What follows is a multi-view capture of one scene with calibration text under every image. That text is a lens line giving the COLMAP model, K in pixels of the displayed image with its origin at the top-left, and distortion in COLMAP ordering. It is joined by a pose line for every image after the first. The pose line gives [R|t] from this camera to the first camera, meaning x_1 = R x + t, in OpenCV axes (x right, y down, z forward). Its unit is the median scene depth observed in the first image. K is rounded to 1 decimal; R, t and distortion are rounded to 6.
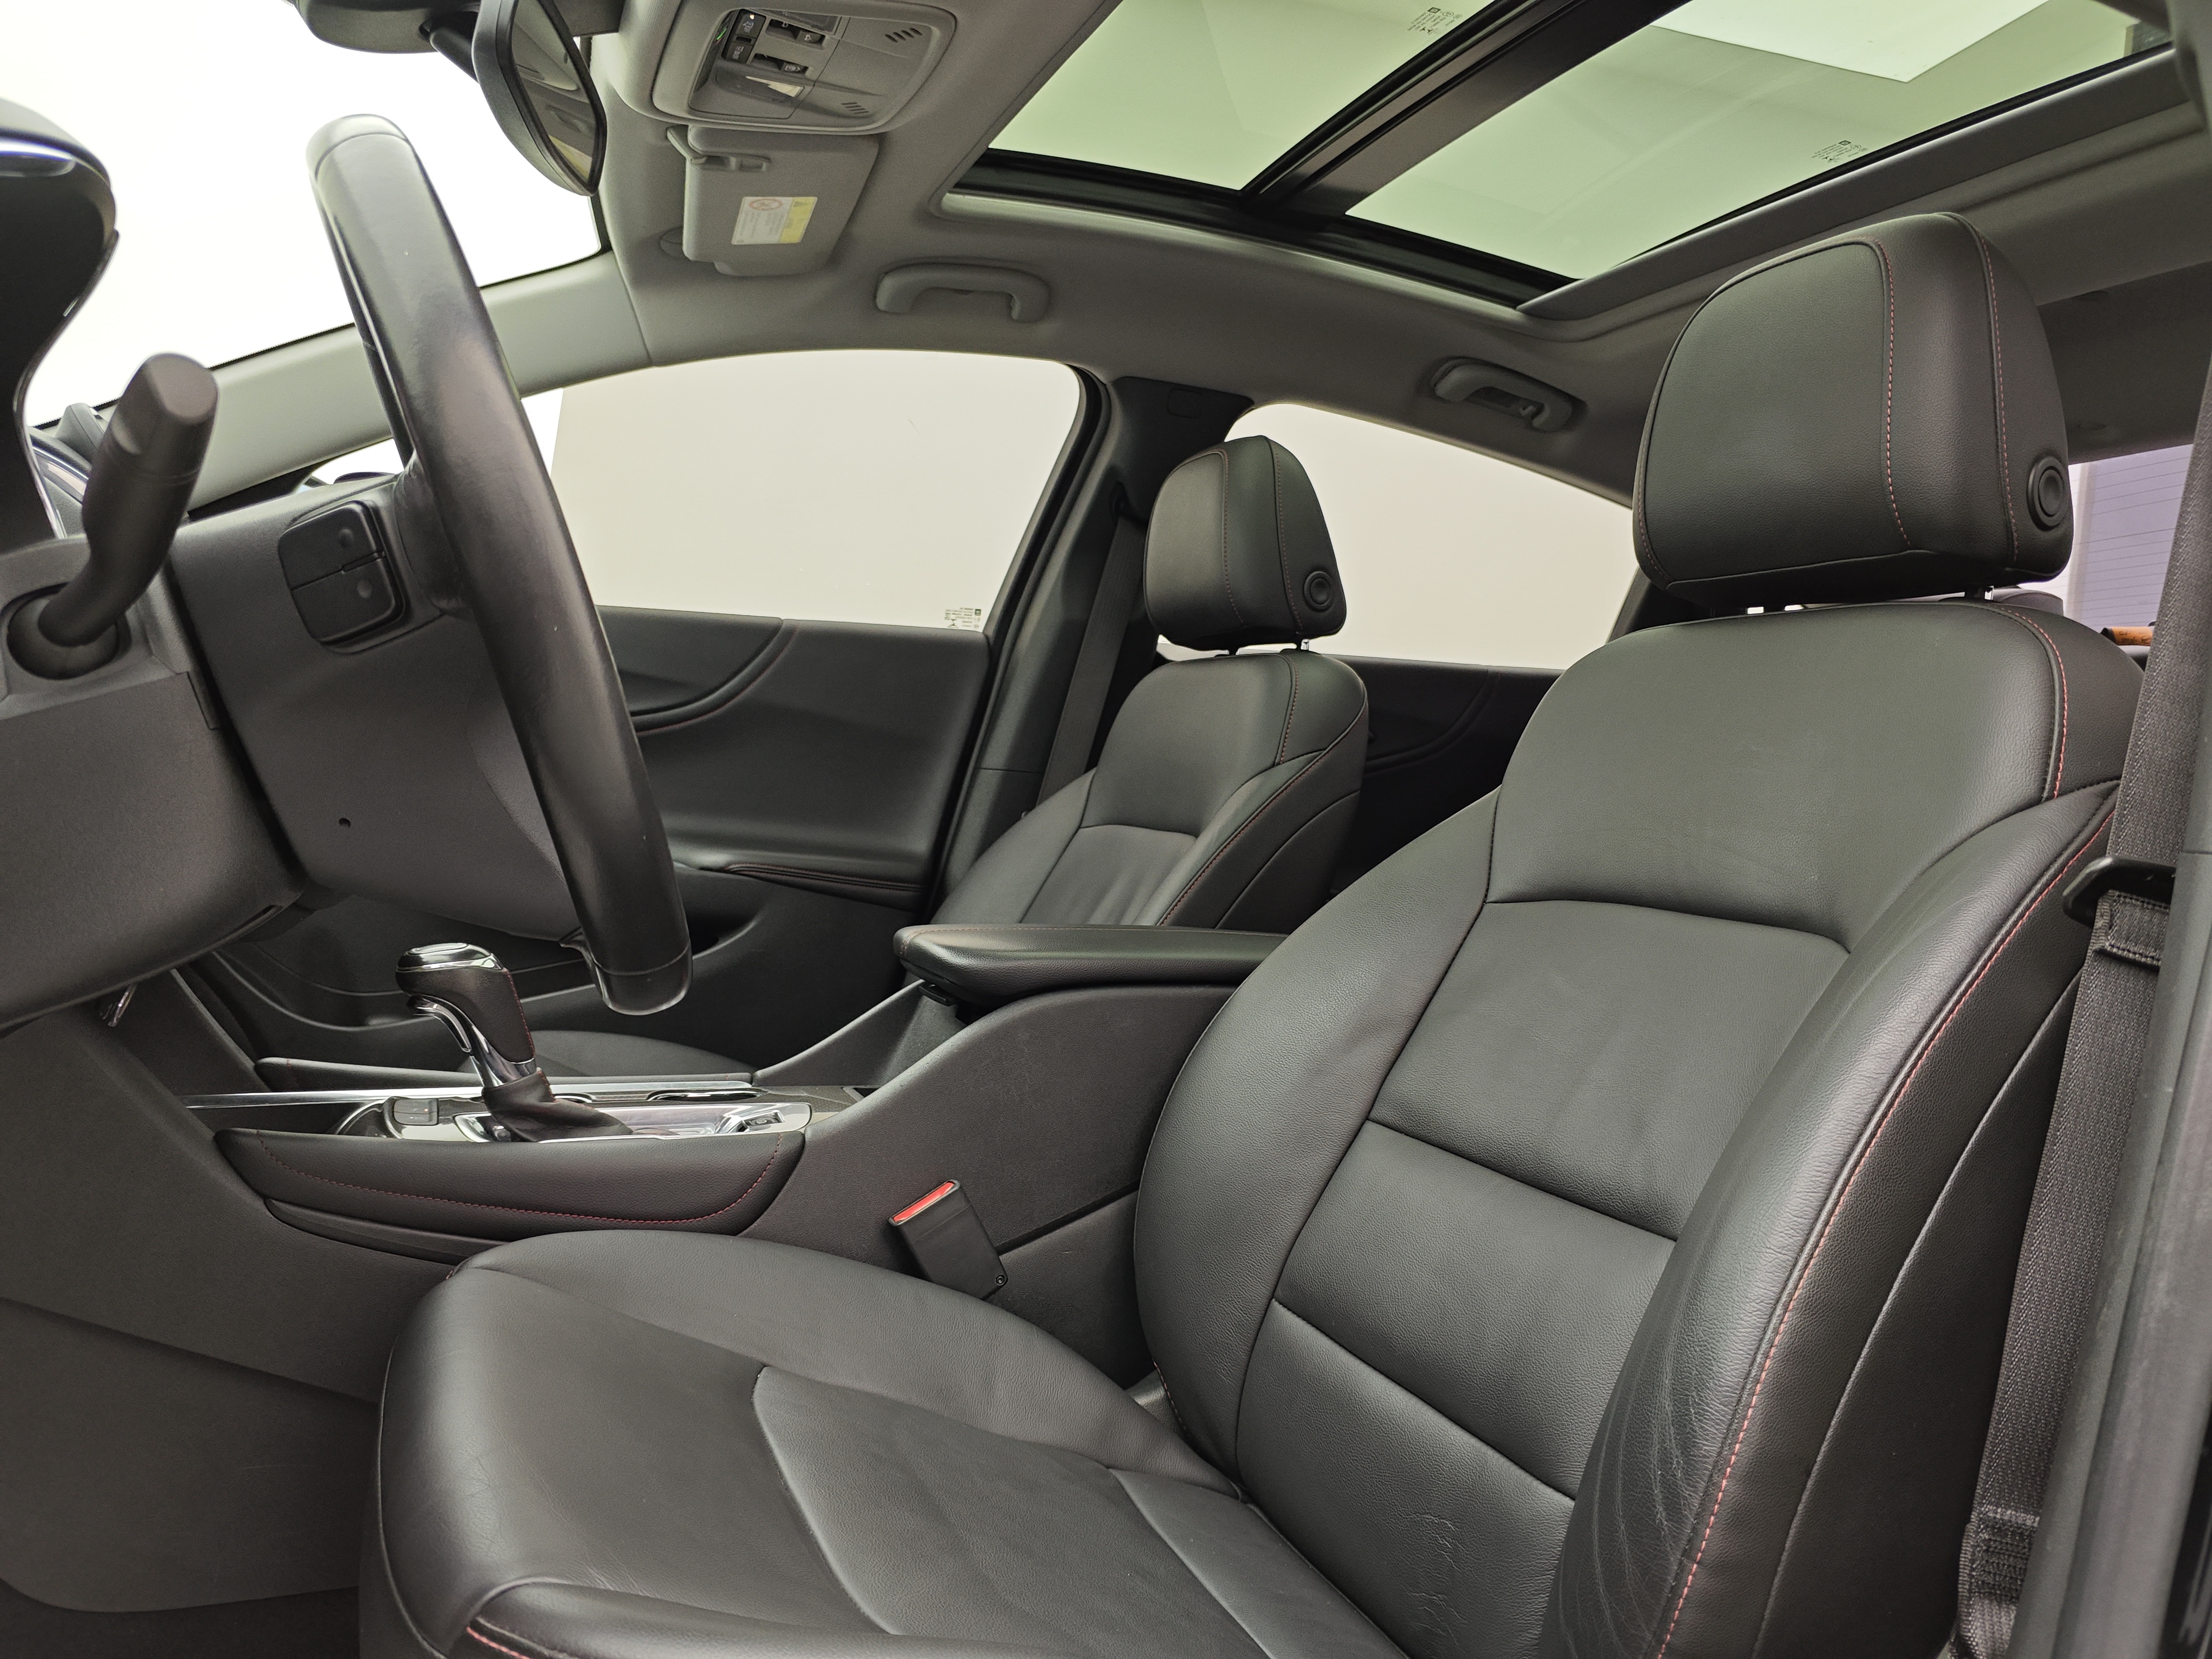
lens RADIAL K [[1624.6, 0, 1106.0], [0, 1624.6, 829.5], [0, 0, 1]] dist [0.069038, -0.125689]
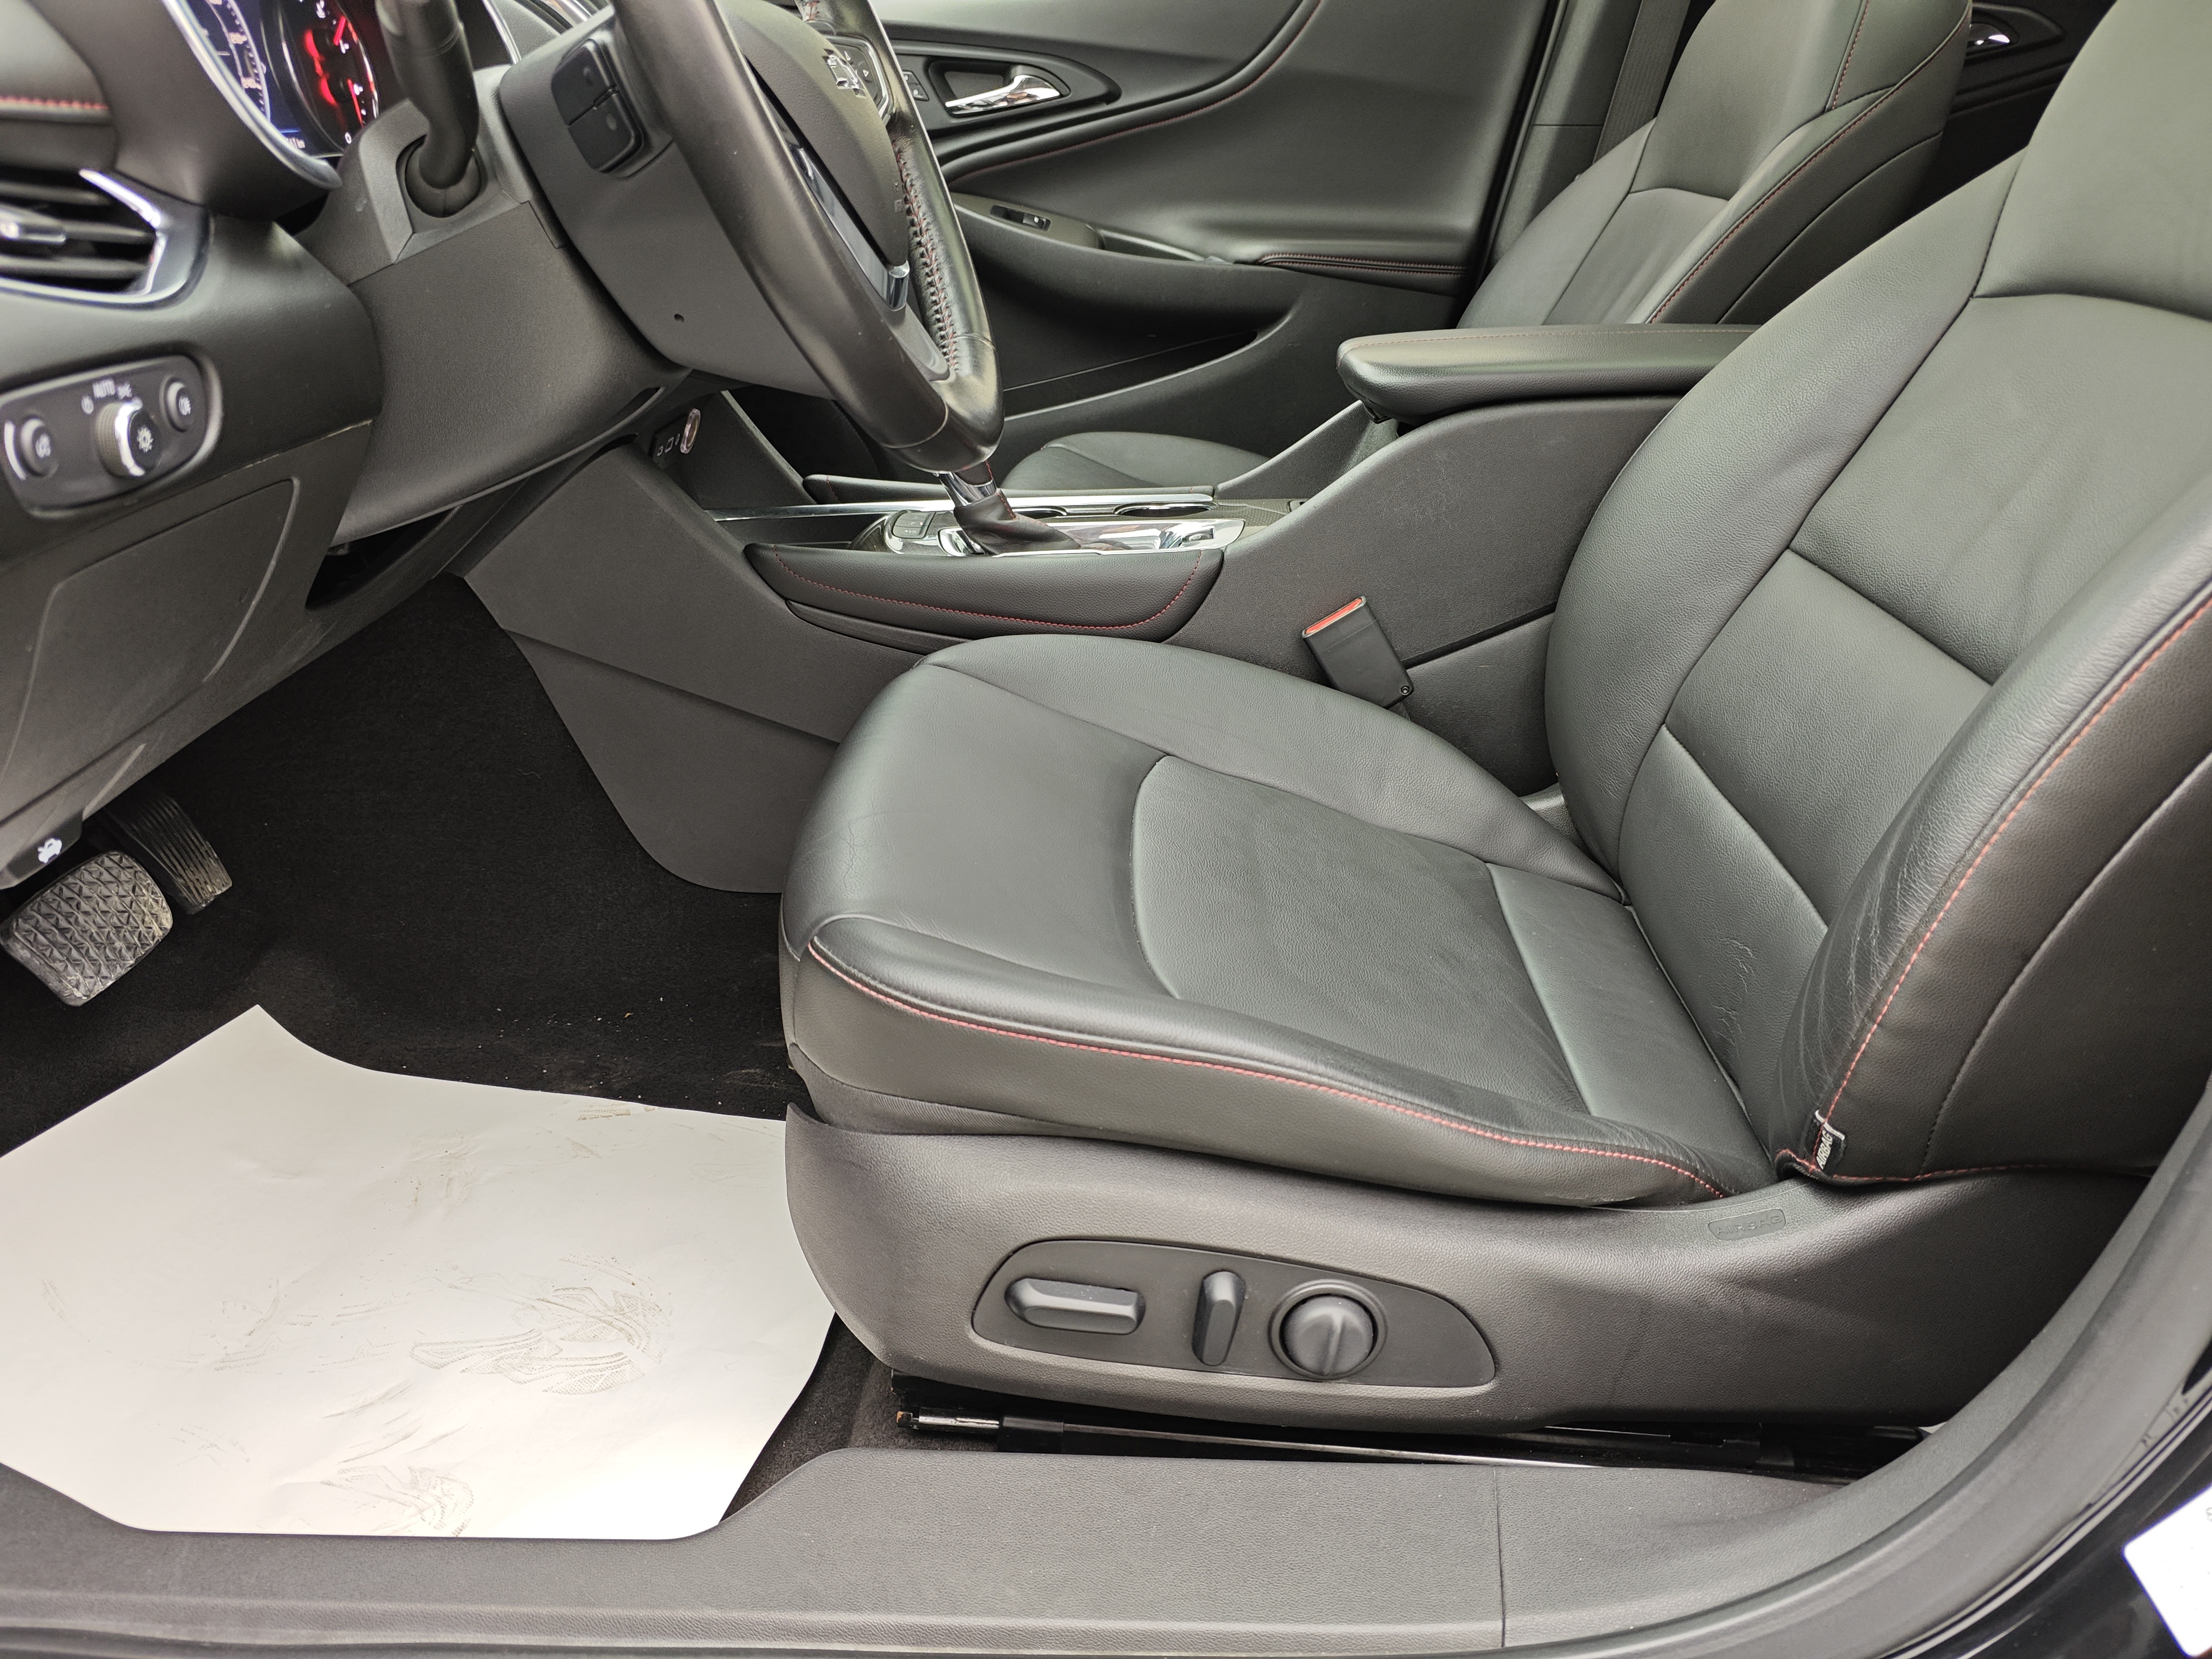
lens RADIAL K [[1624.6, 0, 1106.0], [0, 1624.6, 829.5], [0, 0, 1]] dist [0.069038, -0.125689]
pose [[0.906499, 0.092594, -0.411929, 0.208285], [0.071804, 0.927632, 0.366529, -0.044401], [0.416057, -0.361836, 0.834249, -0.001342]]
